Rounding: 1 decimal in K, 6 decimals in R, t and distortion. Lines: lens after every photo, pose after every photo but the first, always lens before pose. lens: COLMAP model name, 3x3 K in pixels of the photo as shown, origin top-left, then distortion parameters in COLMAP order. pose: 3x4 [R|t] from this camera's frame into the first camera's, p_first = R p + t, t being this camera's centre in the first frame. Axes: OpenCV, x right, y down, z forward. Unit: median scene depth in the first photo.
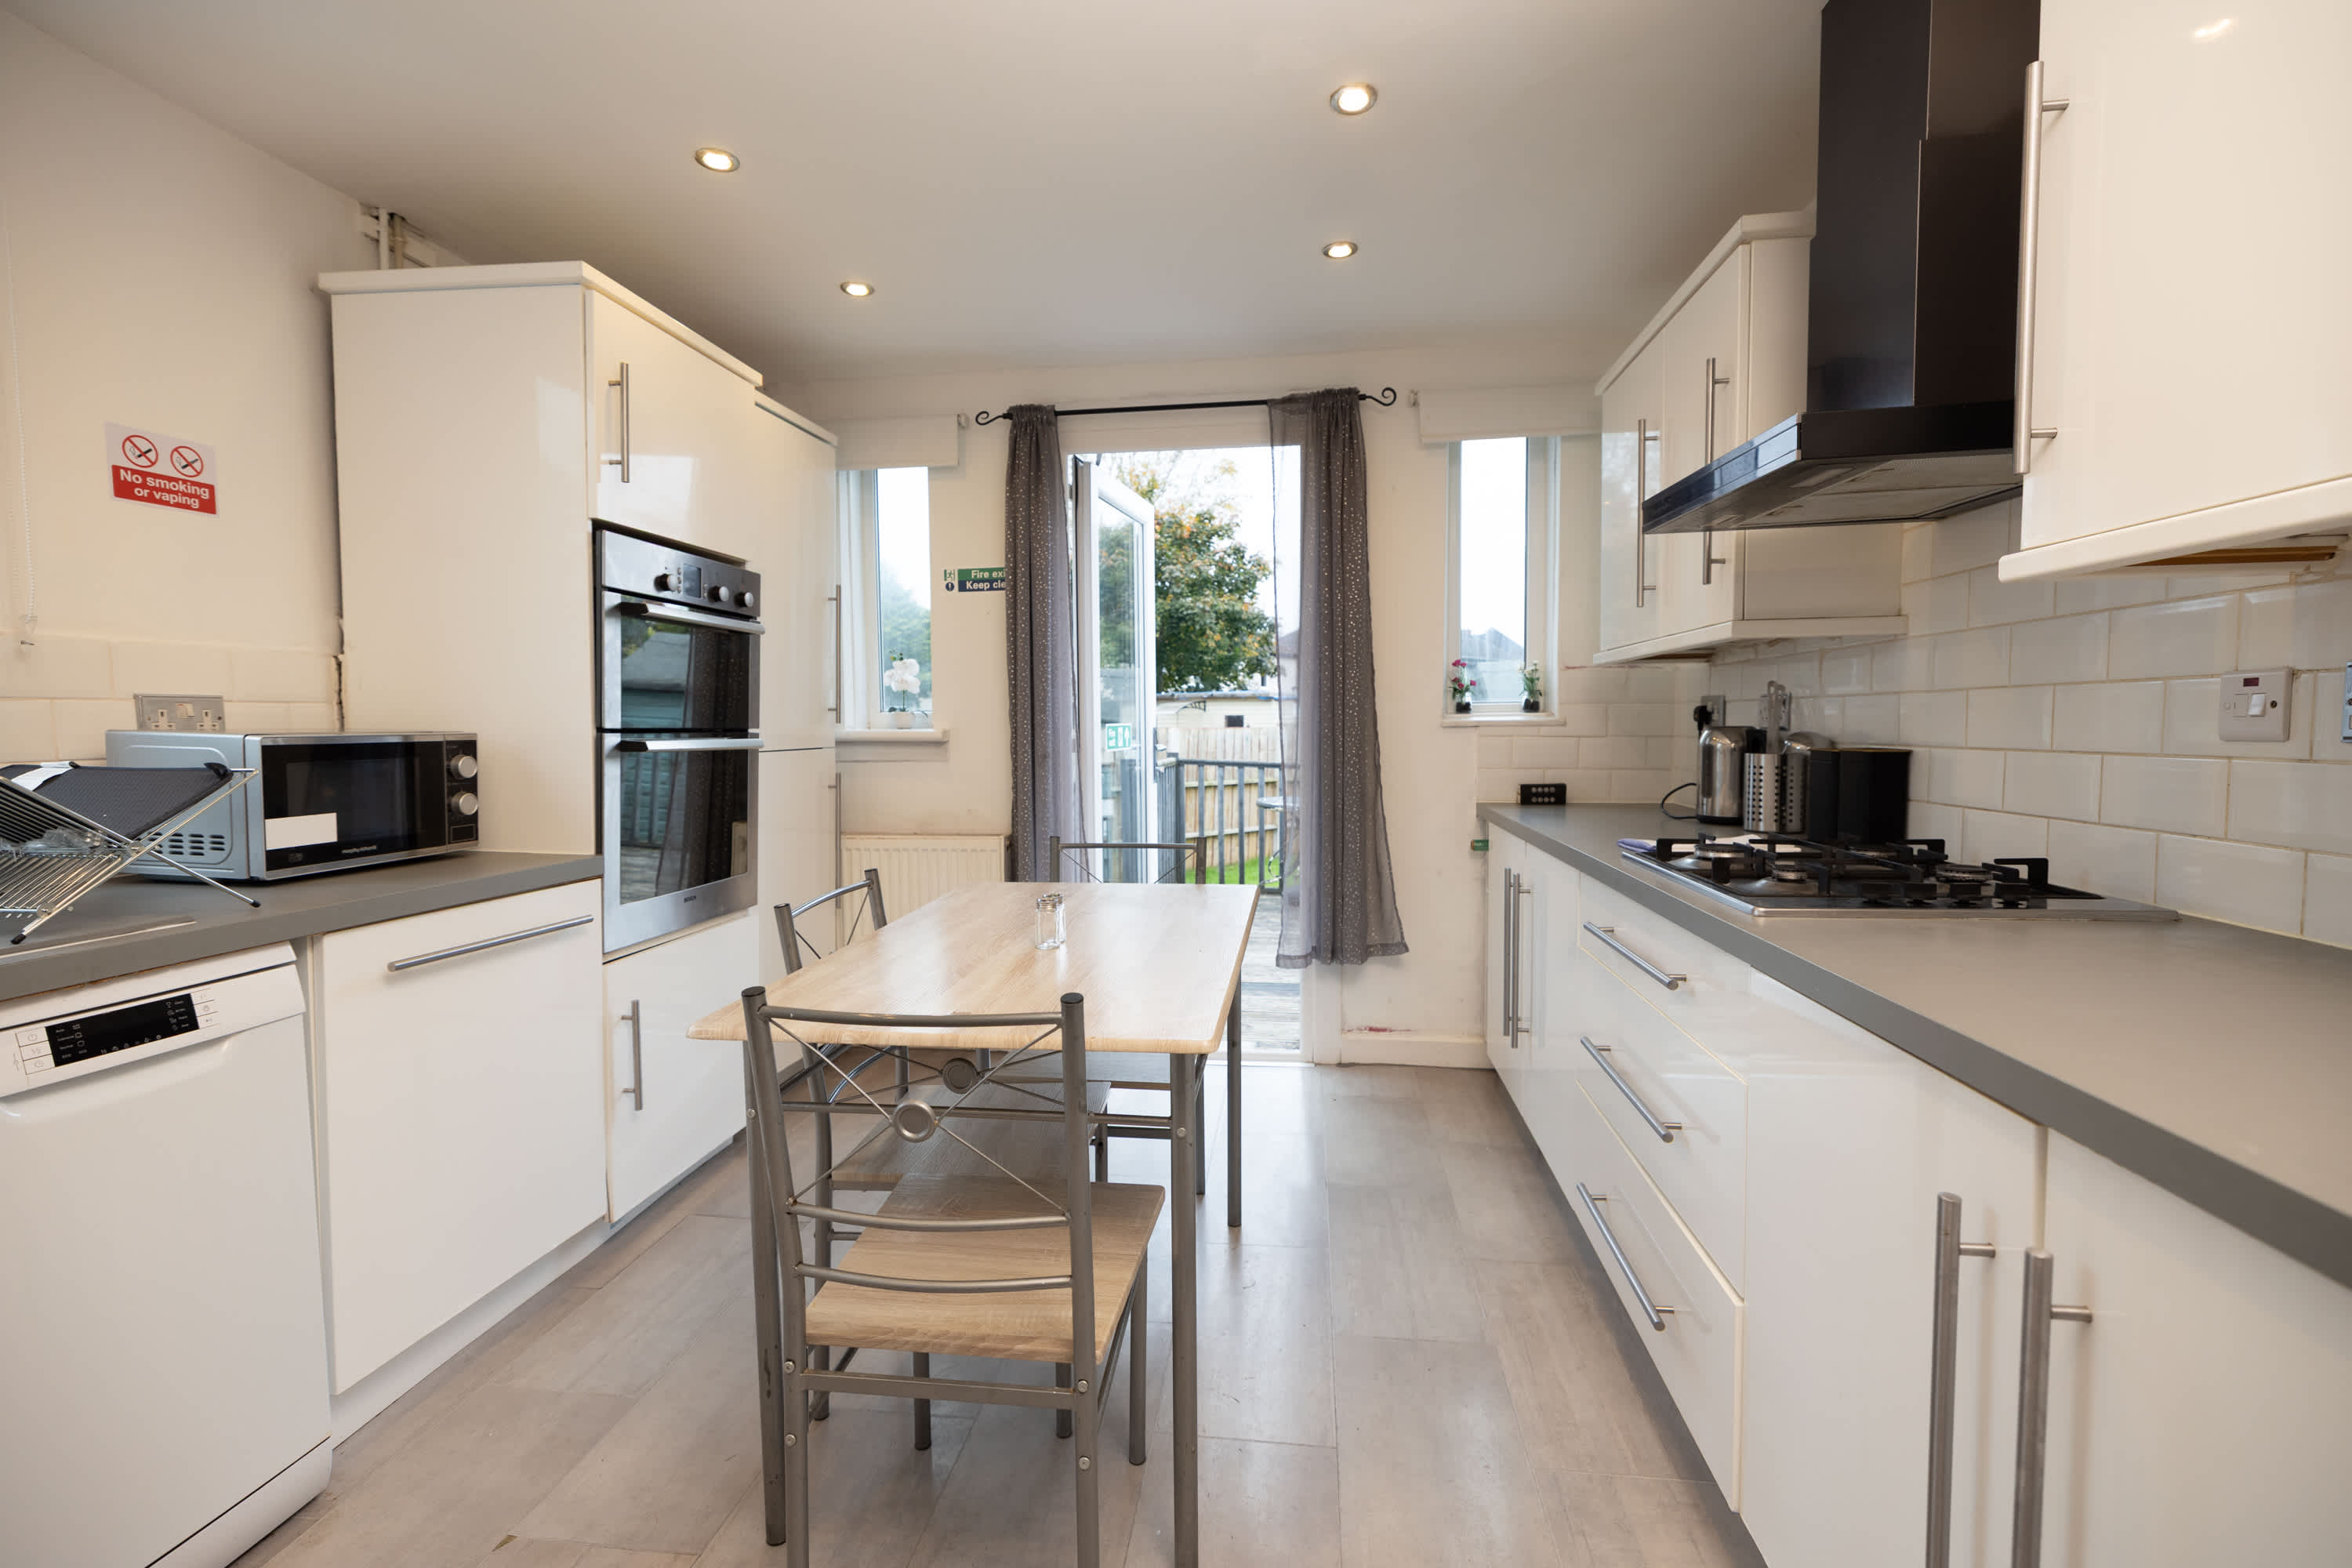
lens RADIAL K [[1066.7, 0, 1176.0], [0, 1066.7, 784.0], [0, 0, 1]] dist [0.000341, 0.000100]
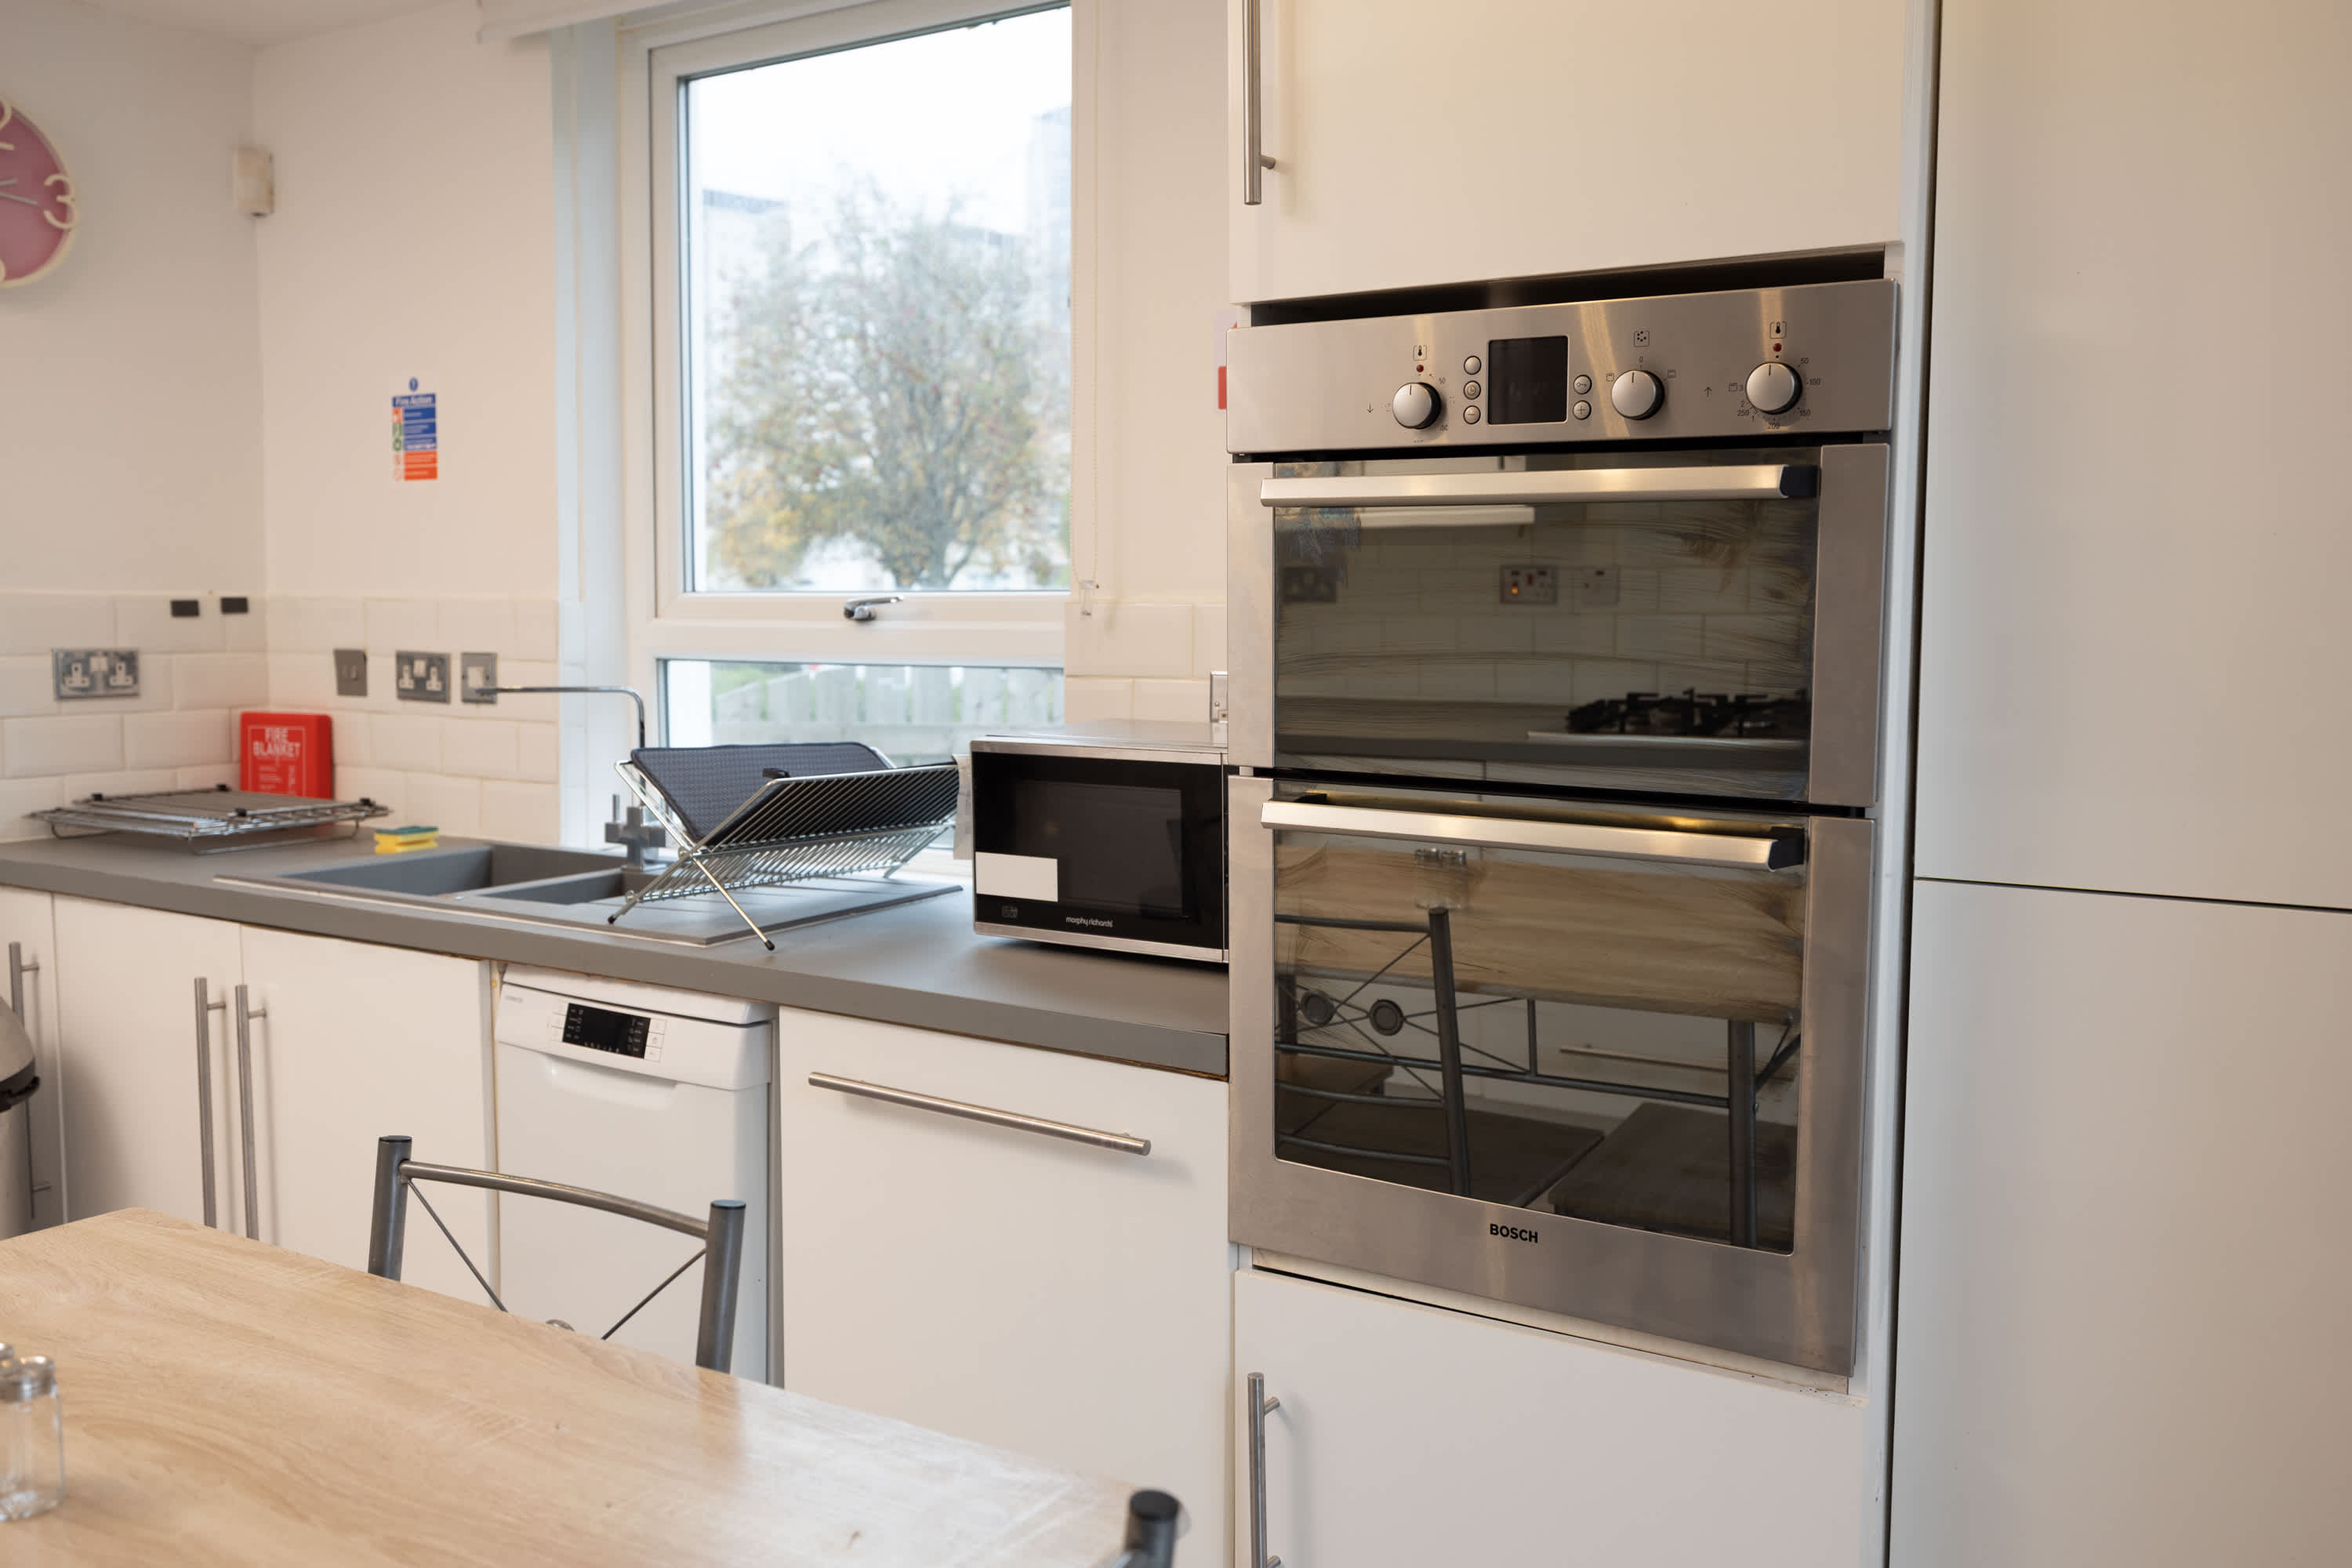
lens RADIAL K [[1903.1, 0, 1177.1], [0, 1903.1, 764.4], [0, 0, 1]] dist [0.011950, -0.002545]
pose [[-0.423627, 0.079988, -0.902298, 0.260878], [-0.052042, 0.992299, 0.112400, -0.175495], [0.904341, 0.094573, -0.416202, 1.612542]]
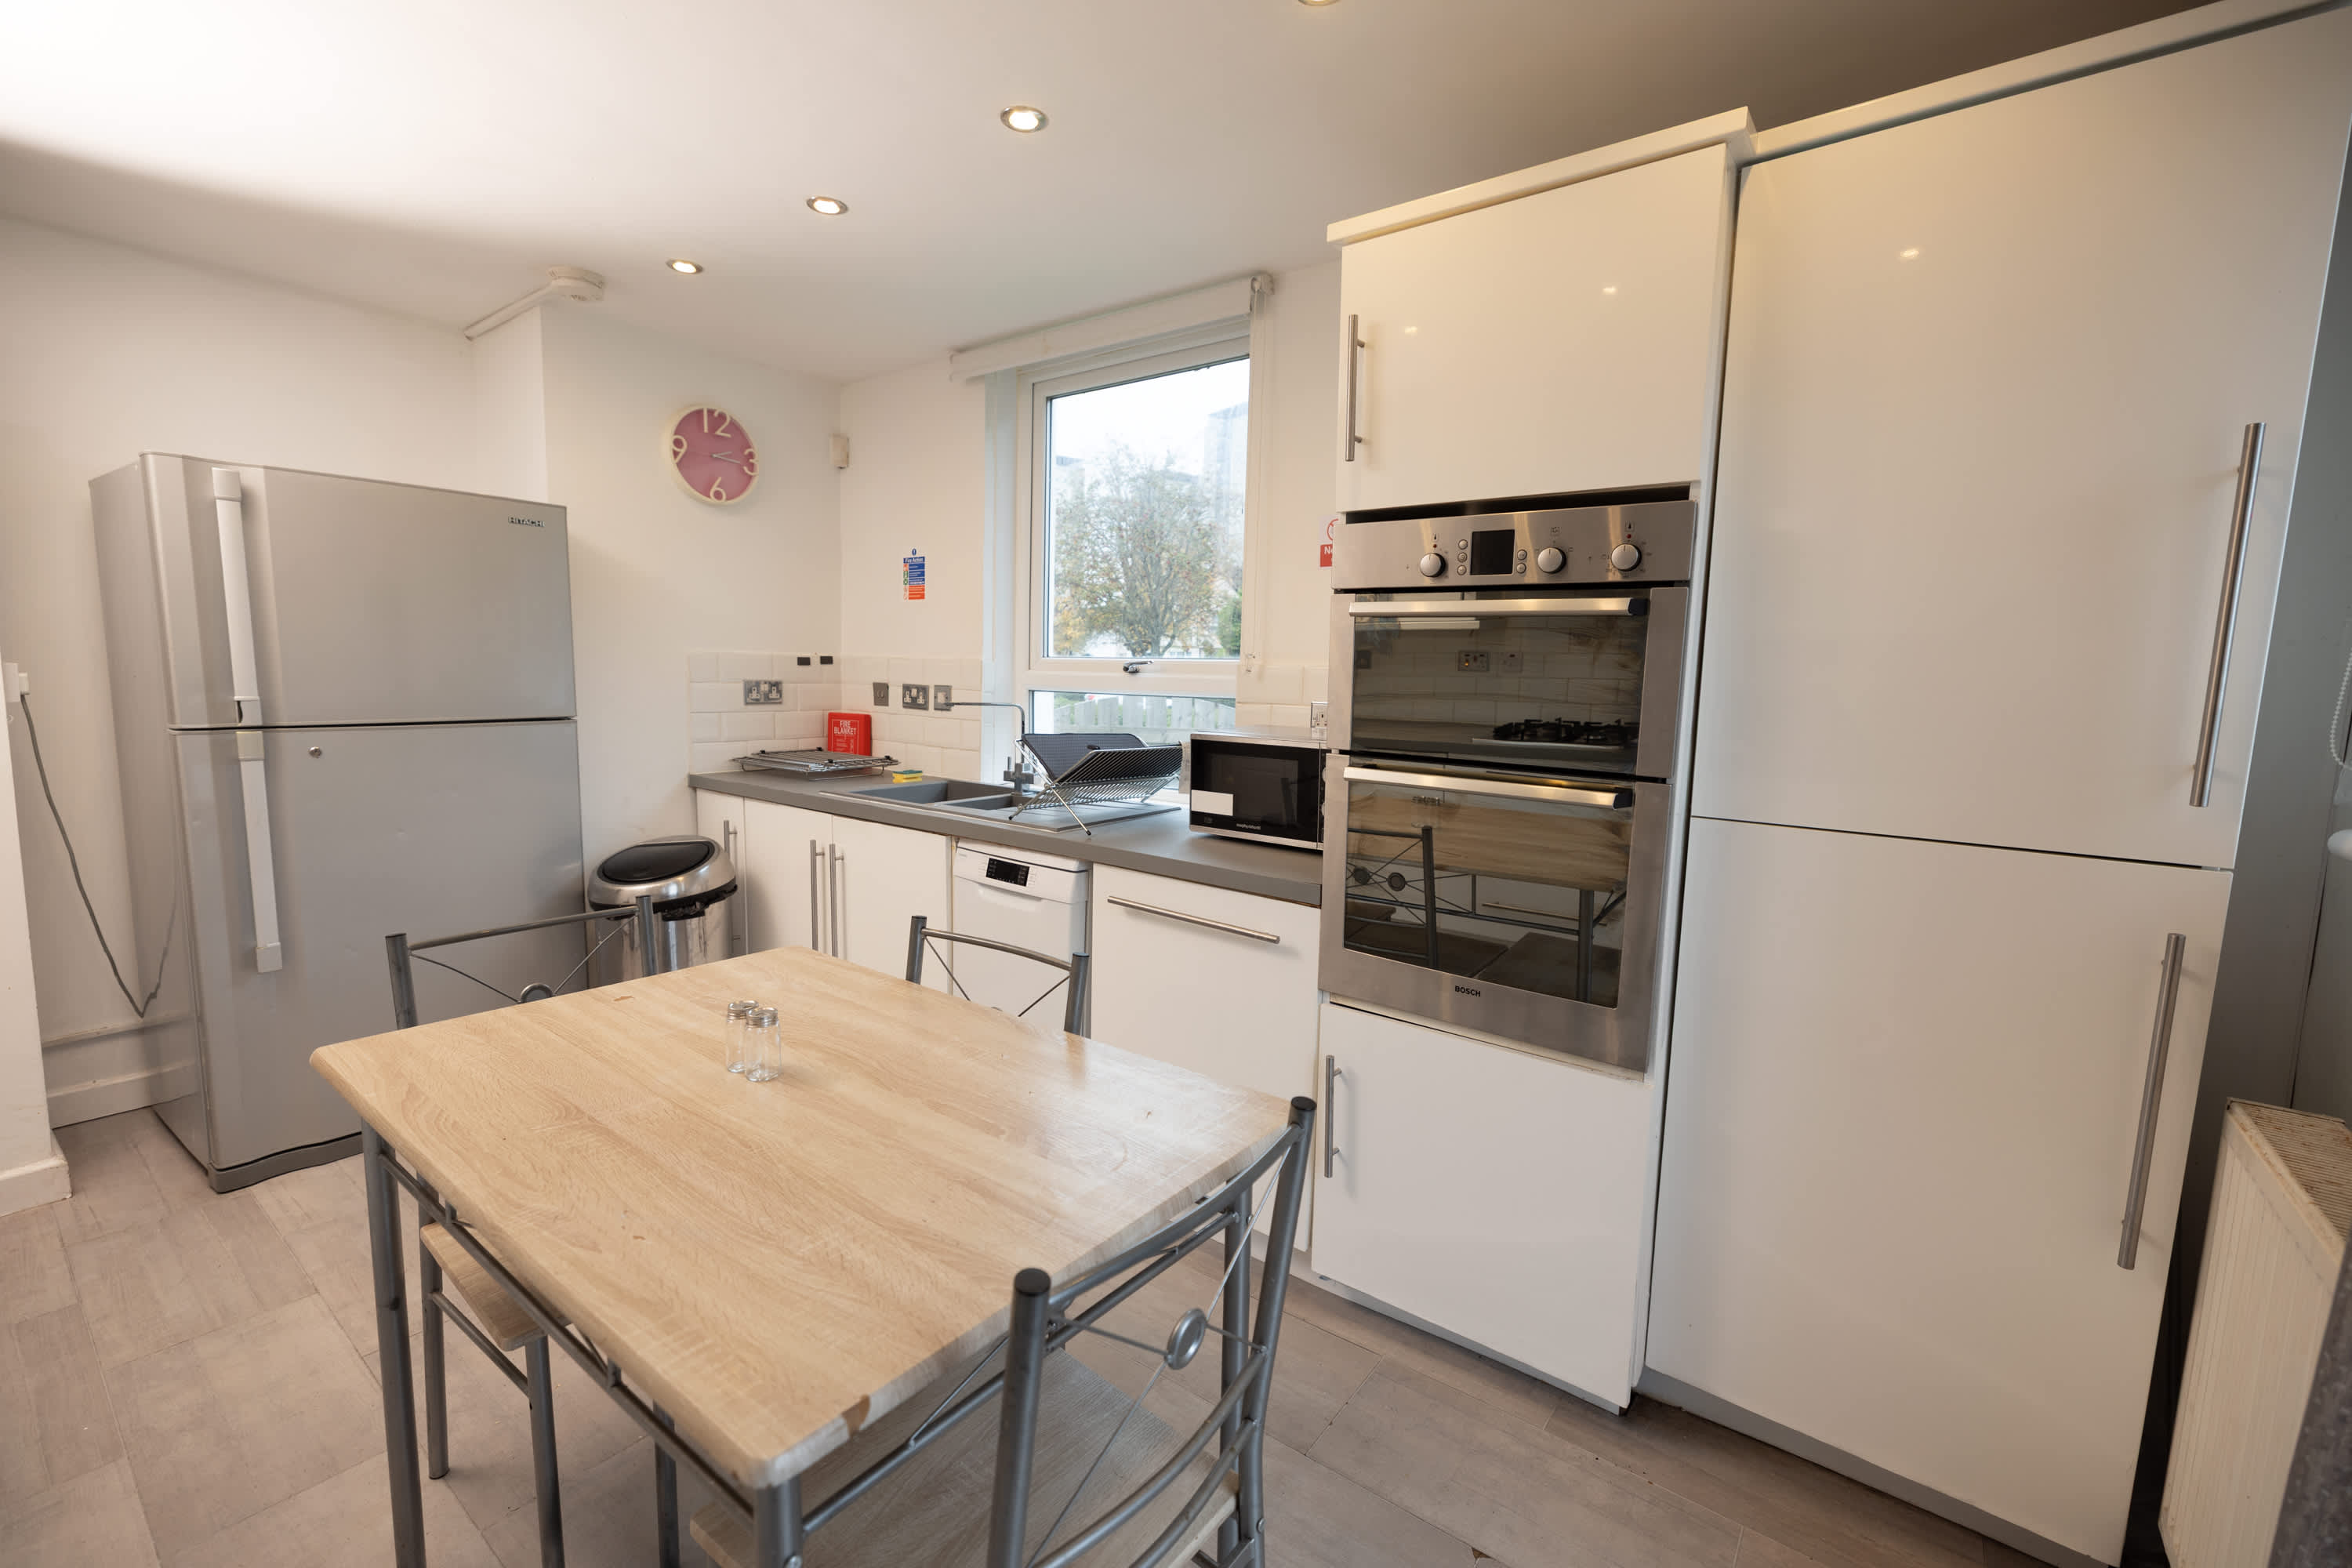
lens RADIAL K [[981.0, 0, 1174.3], [0, 981.0, 778.2], [0, 0, 1]] dist [0.000515, 0.000025]
pose [[-0.514787, 0.090643, -0.852513, 0.295611], [-0.066916, 0.987113, 0.145361, -0.170389], [0.854703, 0.131876, -0.502088, 1.599387]]
